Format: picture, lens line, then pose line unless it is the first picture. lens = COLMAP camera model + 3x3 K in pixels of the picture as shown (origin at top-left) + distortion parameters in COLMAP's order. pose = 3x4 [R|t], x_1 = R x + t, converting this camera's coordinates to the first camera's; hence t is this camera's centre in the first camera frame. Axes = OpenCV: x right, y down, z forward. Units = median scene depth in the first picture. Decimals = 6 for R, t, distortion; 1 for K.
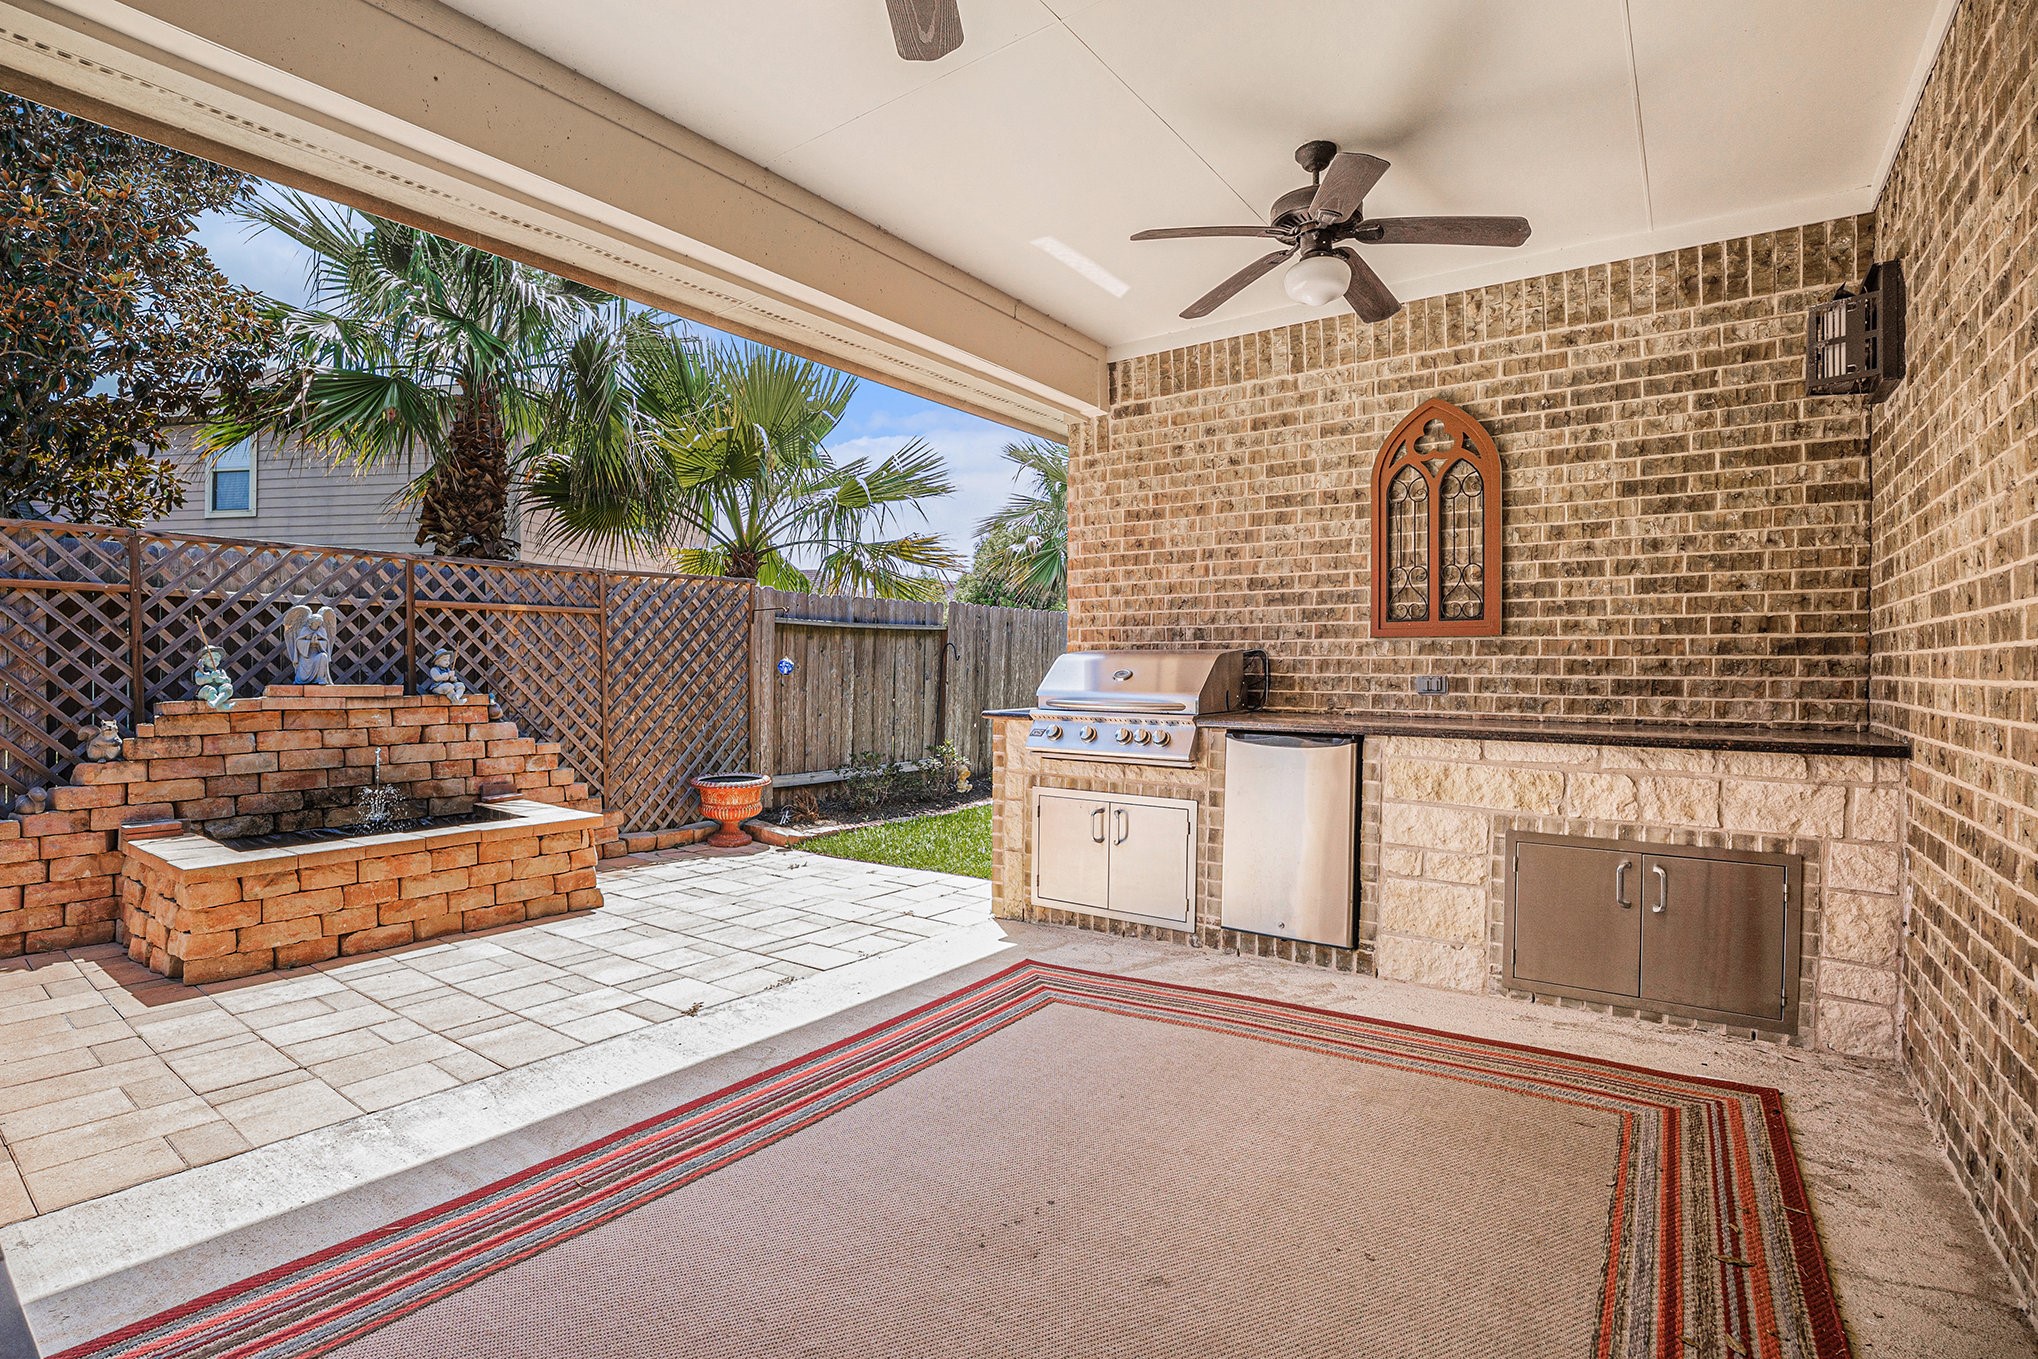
lens RADIAL K [[973.8, 0, 1019.0], [0, 973.8, 679.5], [0, 0, 1]] dist [-0.049824, 0.013797]
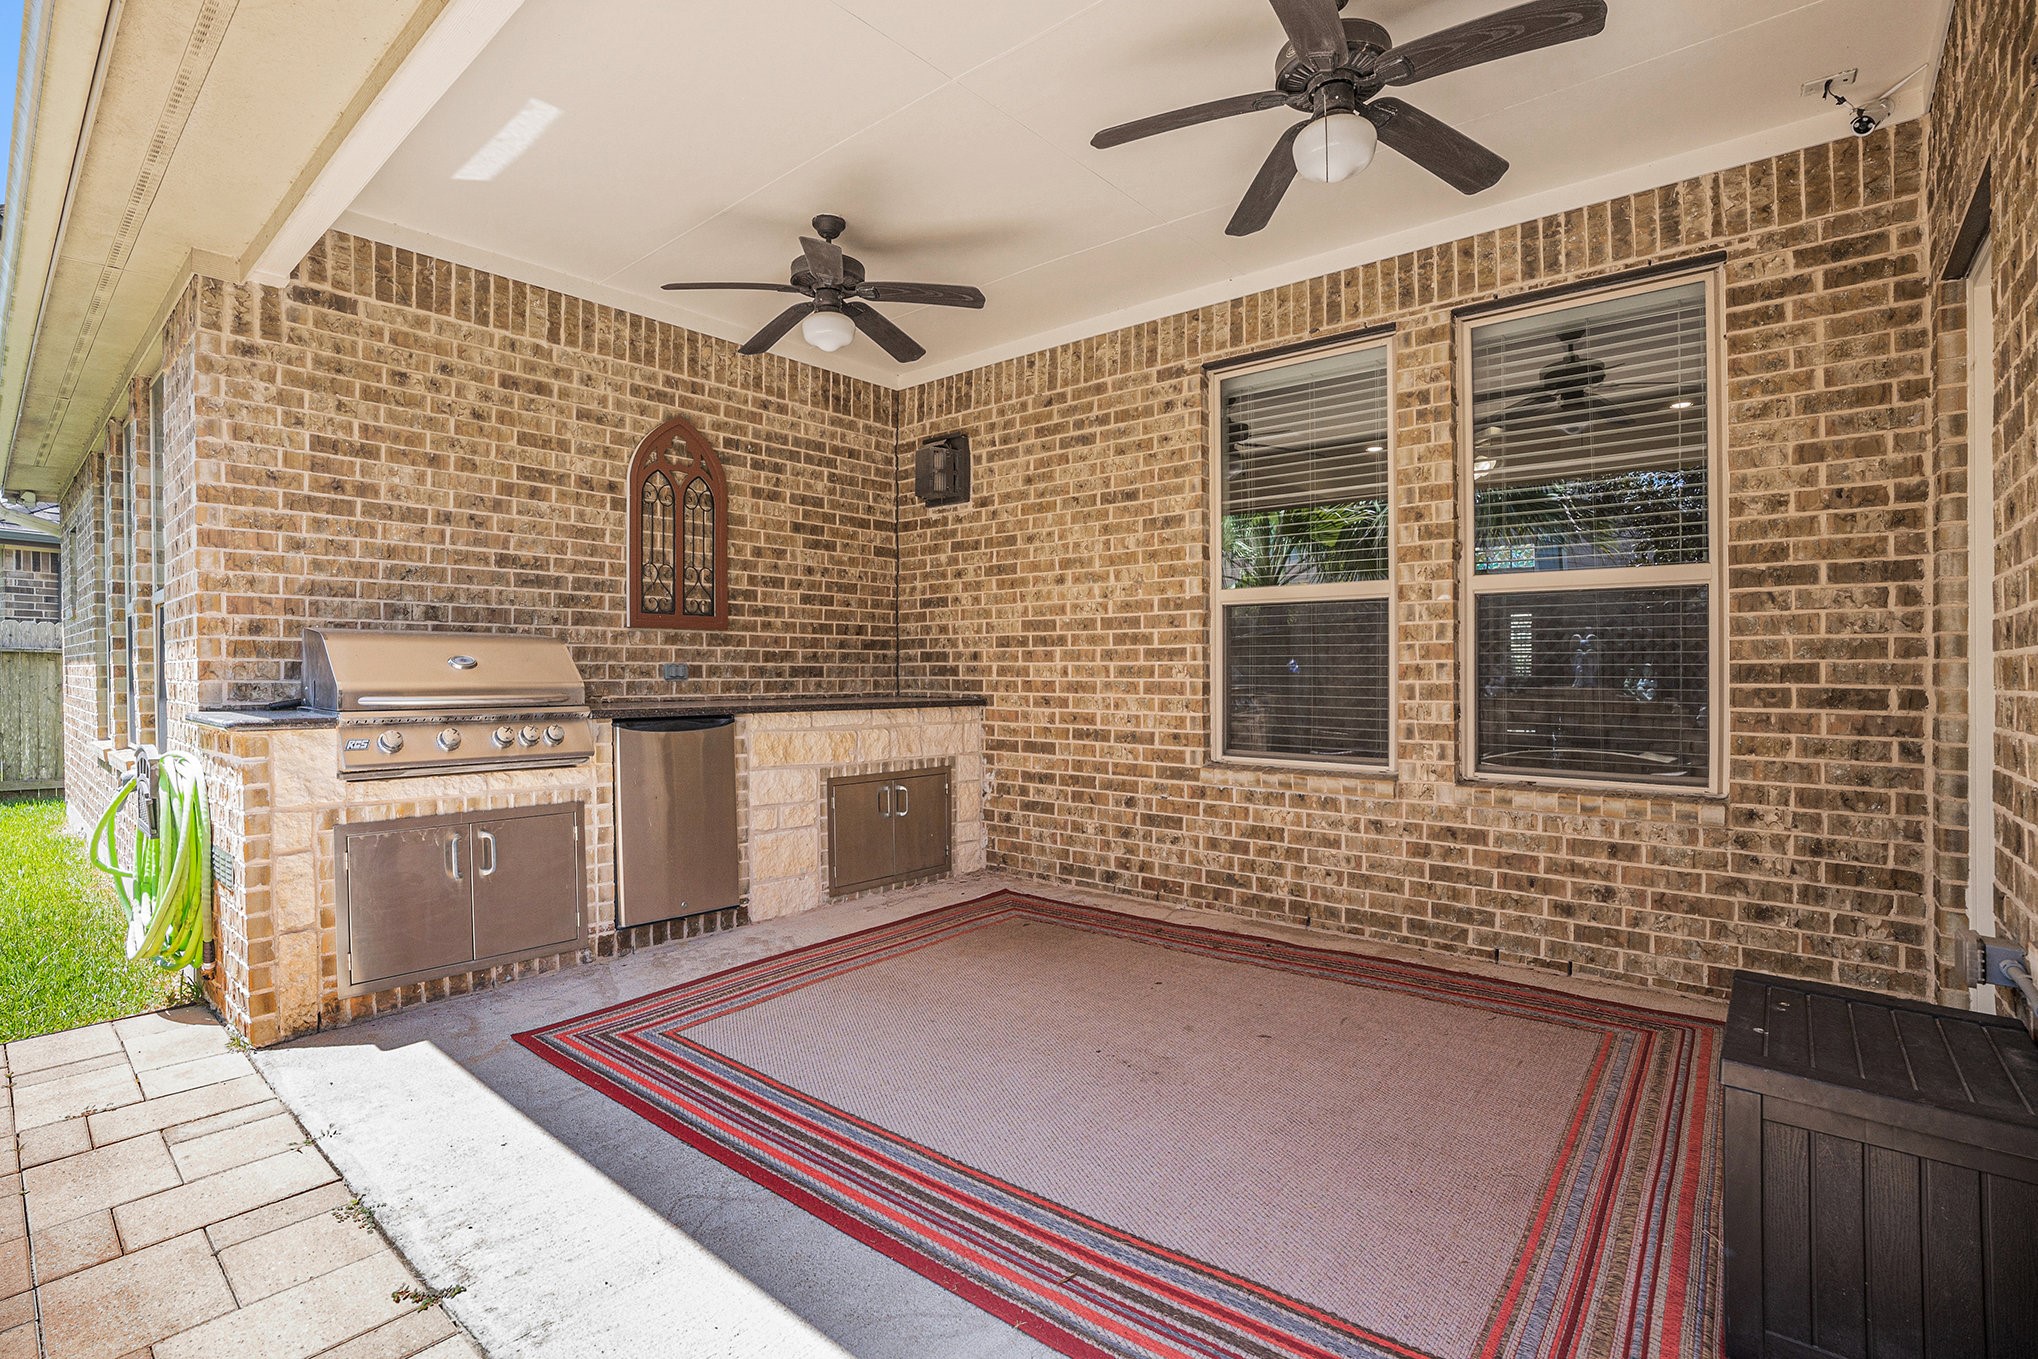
lens RADIAL K [[973.8, 0, 1019.0], [0, 973.8, 679.5], [0, 0, 1]] dist [-0.049824, 0.013797]
pose [[0.081279, -0.011605, 0.996624, -0.685015], [0.013728, 0.999850, 0.010523, 0.008498], [-0.996597, 0.012826, 0.081426, 0.531072]]
